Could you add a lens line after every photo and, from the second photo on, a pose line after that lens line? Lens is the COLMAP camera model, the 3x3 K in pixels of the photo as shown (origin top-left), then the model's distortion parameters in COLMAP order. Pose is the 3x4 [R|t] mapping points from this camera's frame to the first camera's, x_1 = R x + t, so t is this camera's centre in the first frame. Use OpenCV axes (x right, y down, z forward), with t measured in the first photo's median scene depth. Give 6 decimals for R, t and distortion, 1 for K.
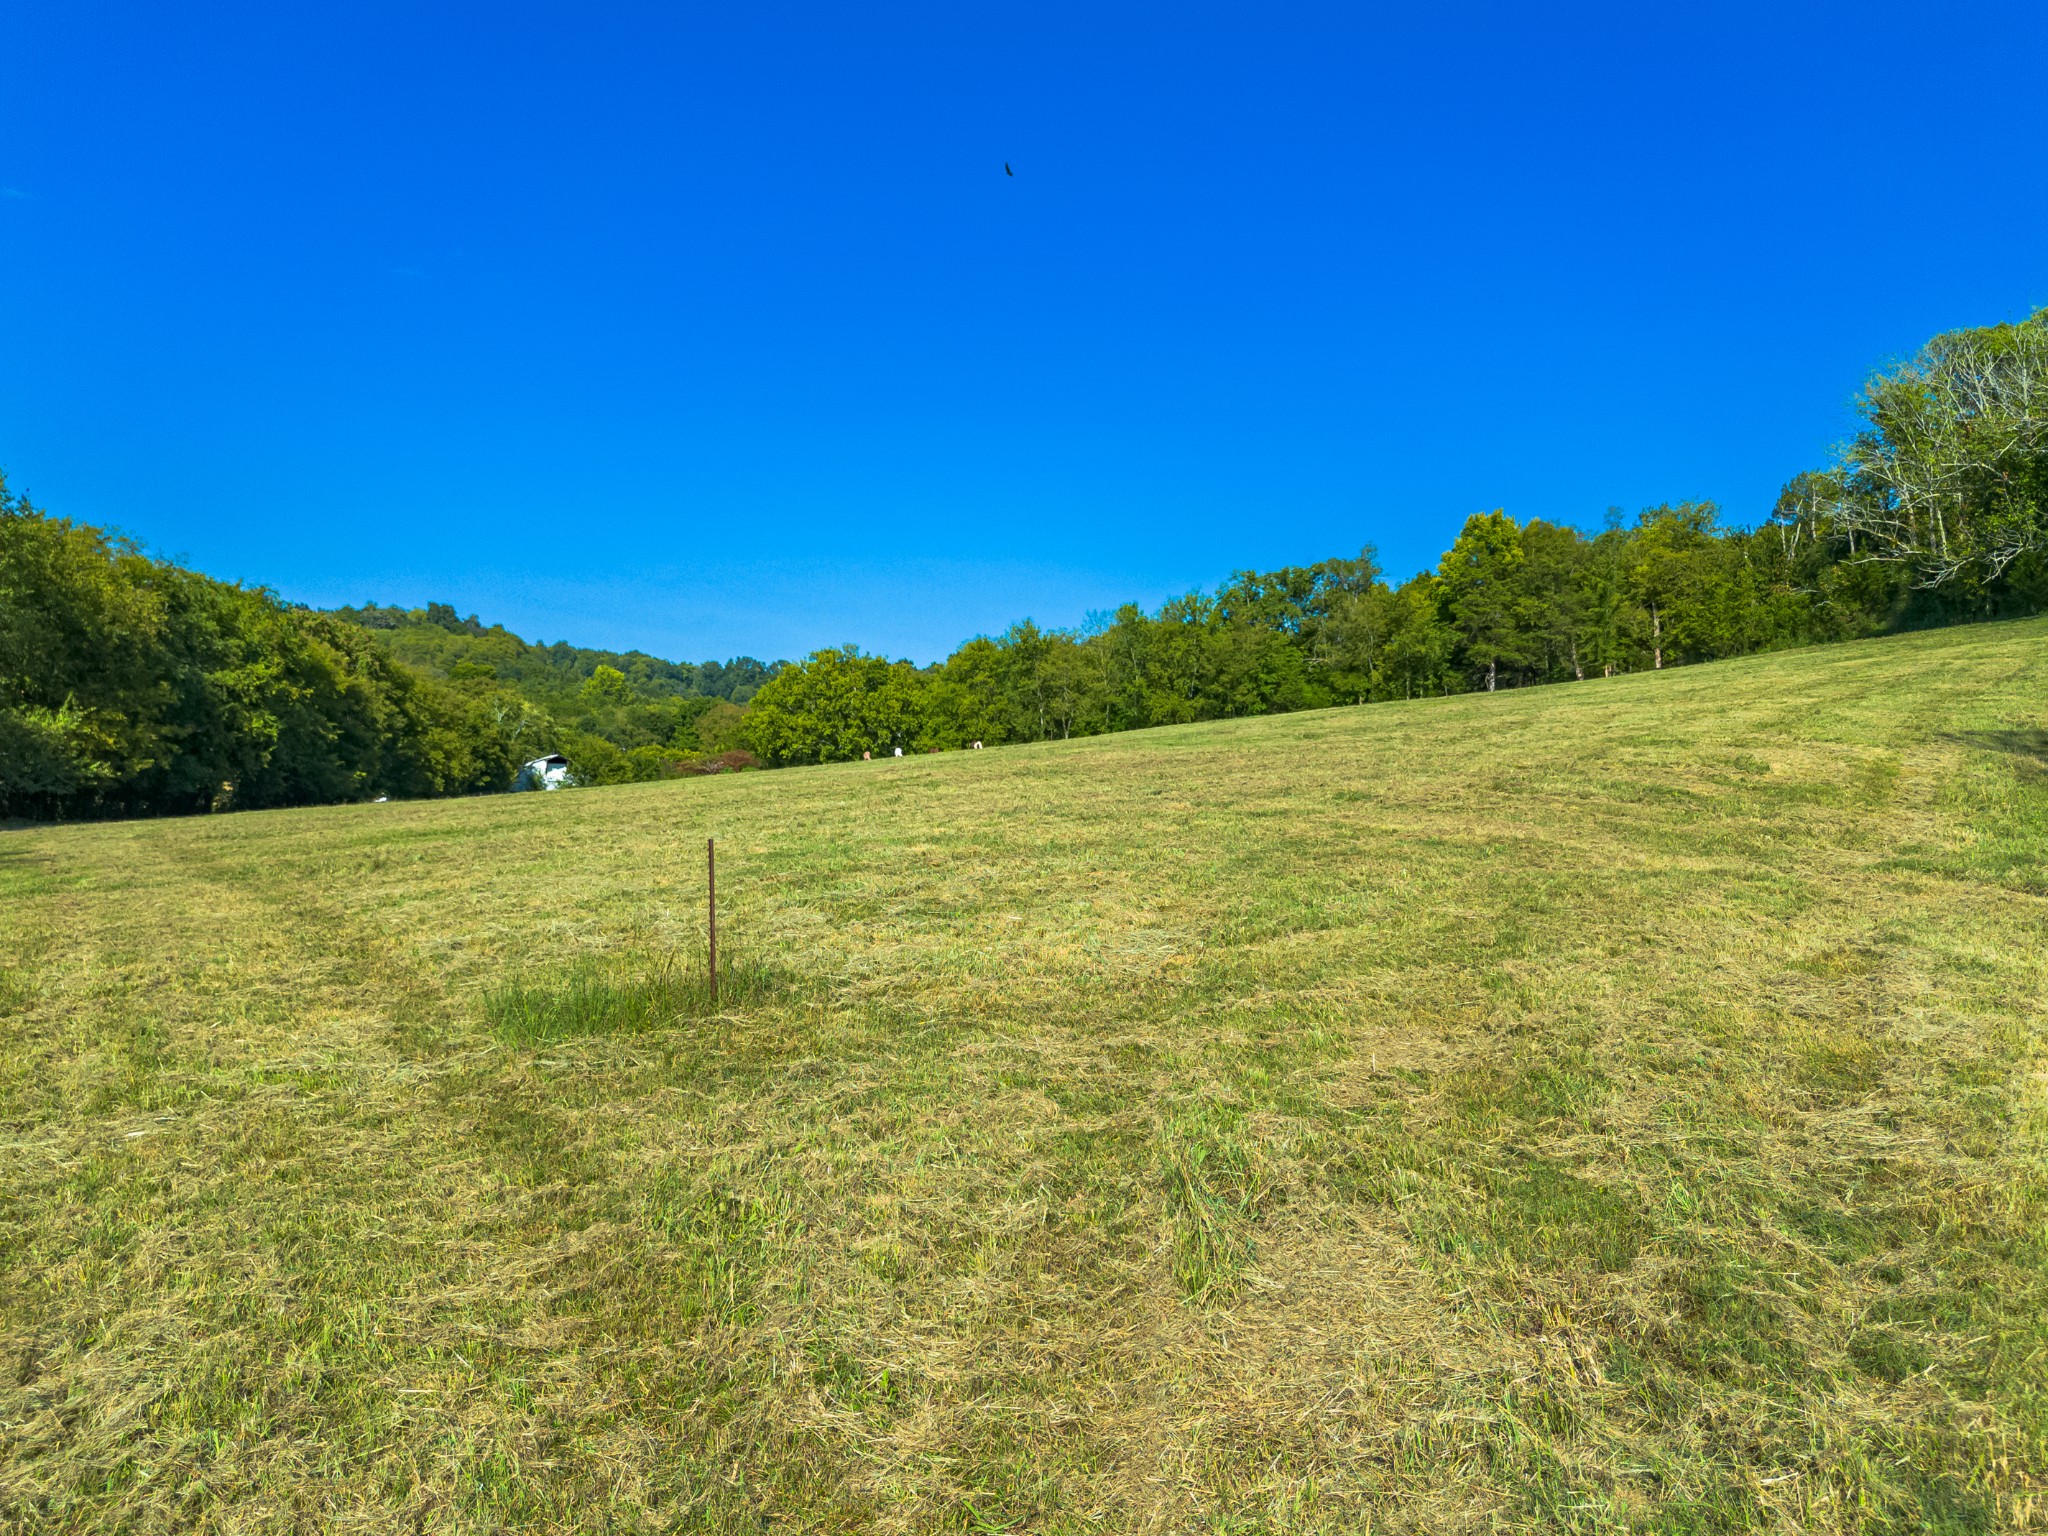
lens RADIAL K [[1527.7, 0, 1029.3], [0, 1527.7, 781.3], [0, 0, 1]] dist [0.060775, -0.016283]
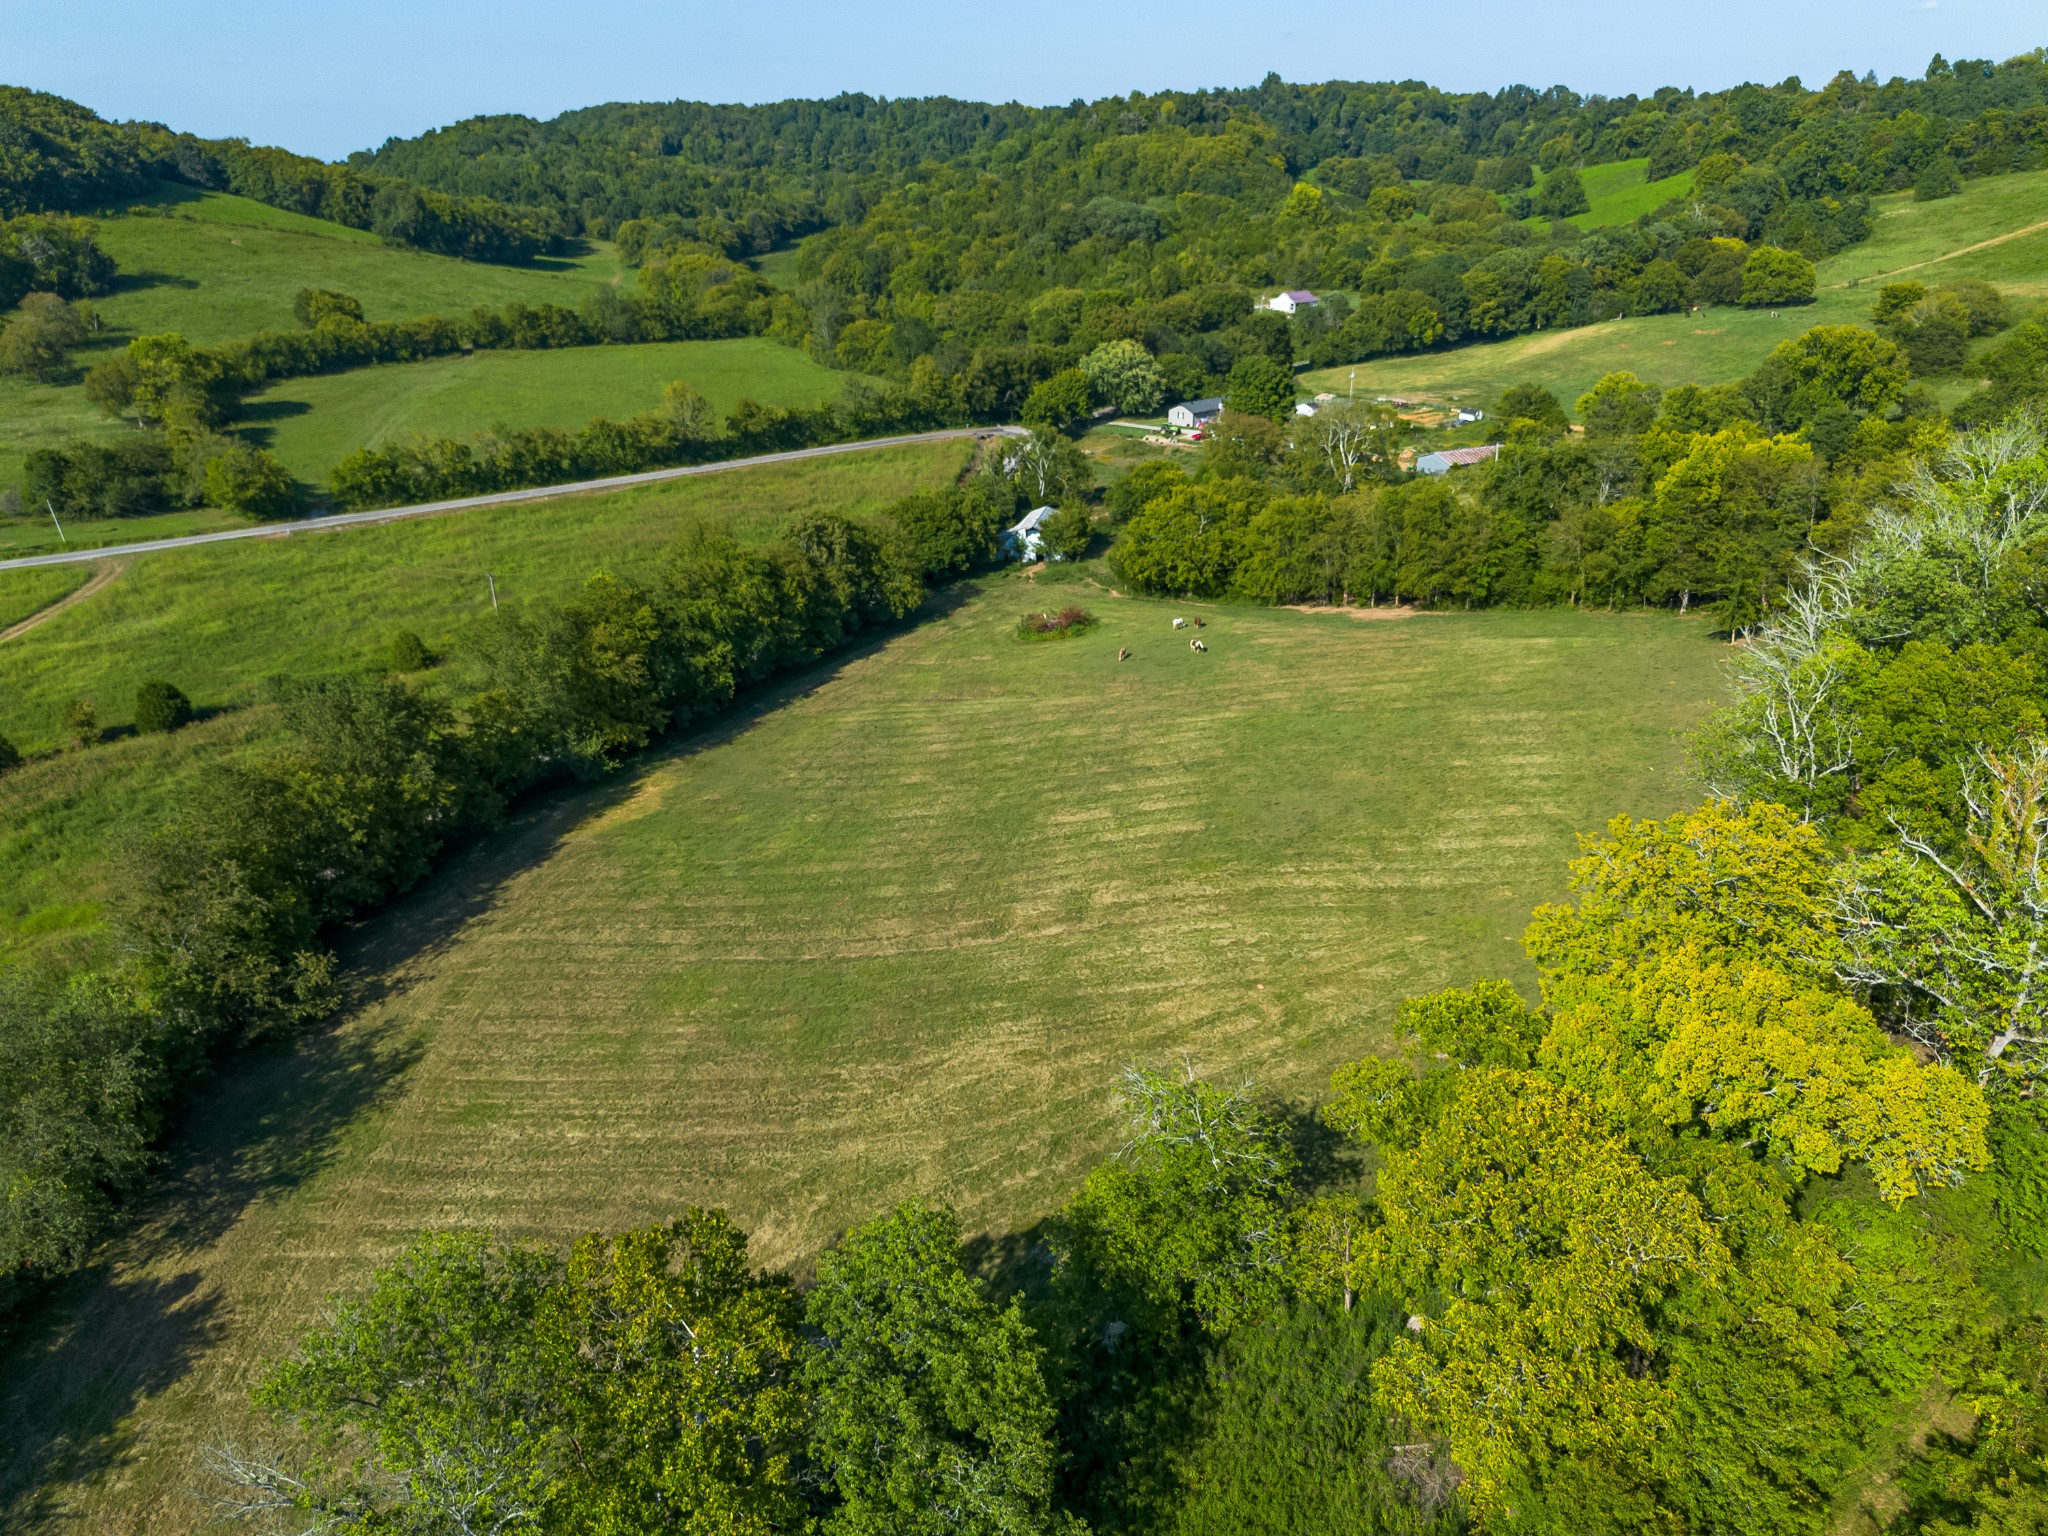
lens RADIAL K [[1439.2, 0, 1035.4], [0, 1439.2, 795.0], [0, 0, 1]] dist [0.059647, -0.036875]
pose [[0.866752, 0.165752, -0.470391, 0.412742], [0.039272, 0.917548, 0.395681, -0.370211], [0.497192, -0.361430, 0.788777, -0.125703]]
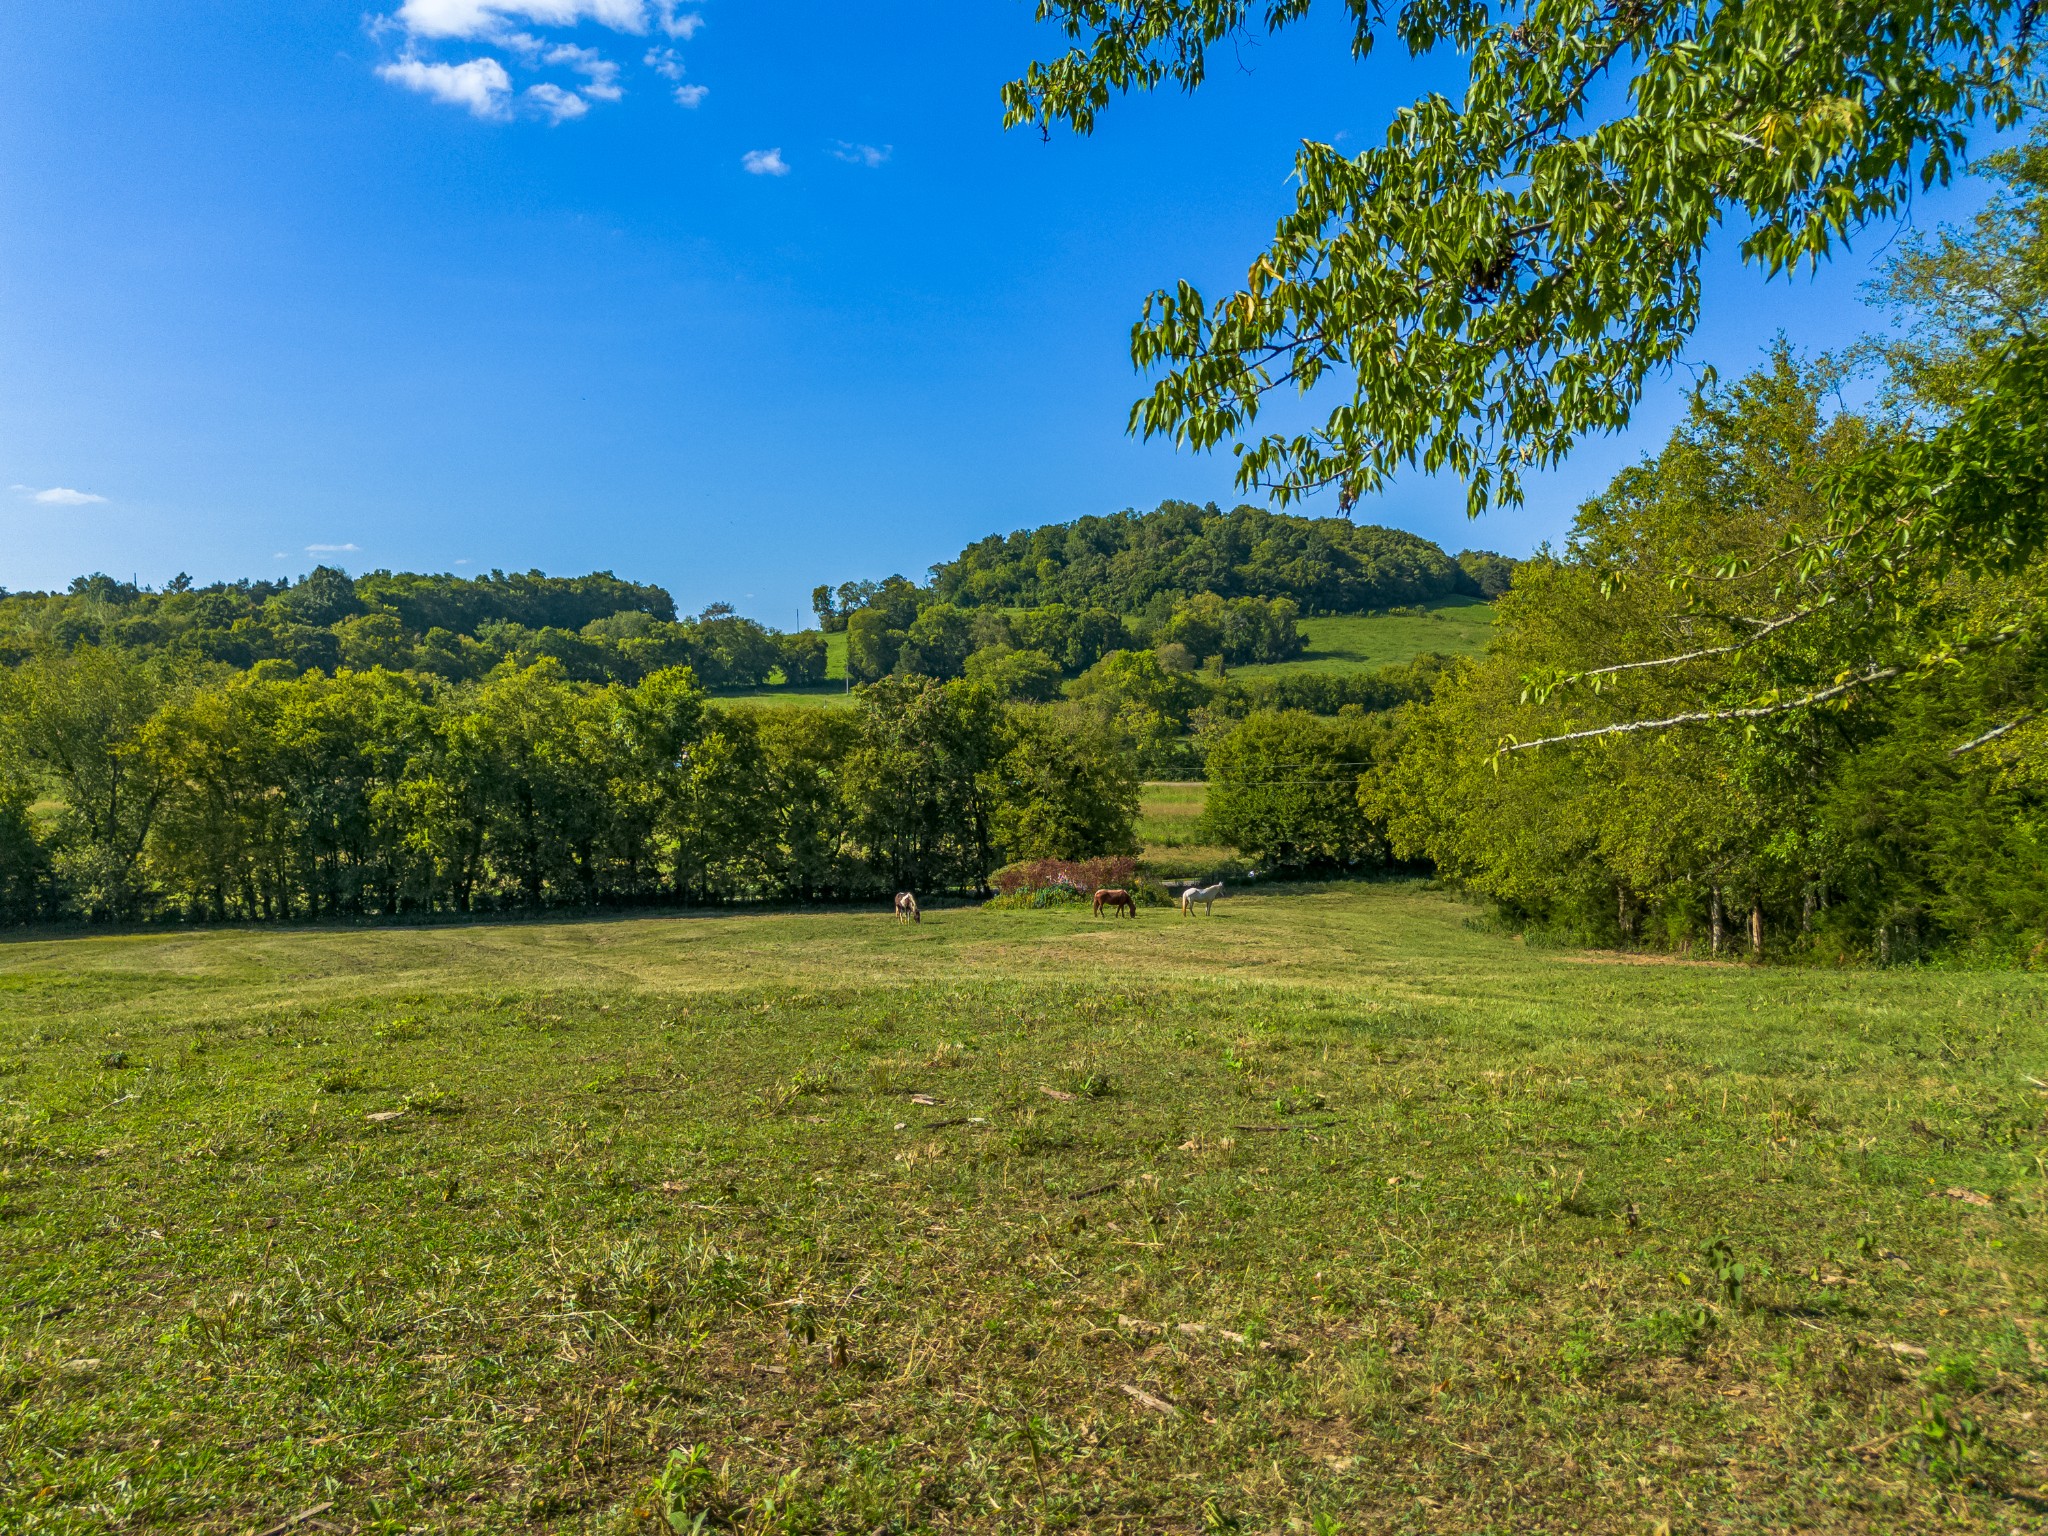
lens RADIAL K [[1472.1, 0, 1027.0], [0, 1472.1, 764.3], [0, 0, 1]] dist [0.057777, -0.029294]
pose [[0.074114, 0.024859, -0.996940, 0.379380], [0.023363, 0.999372, 0.026657, -0.070441], [0.996976, -0.025267, 0.073486, 0.878513]]
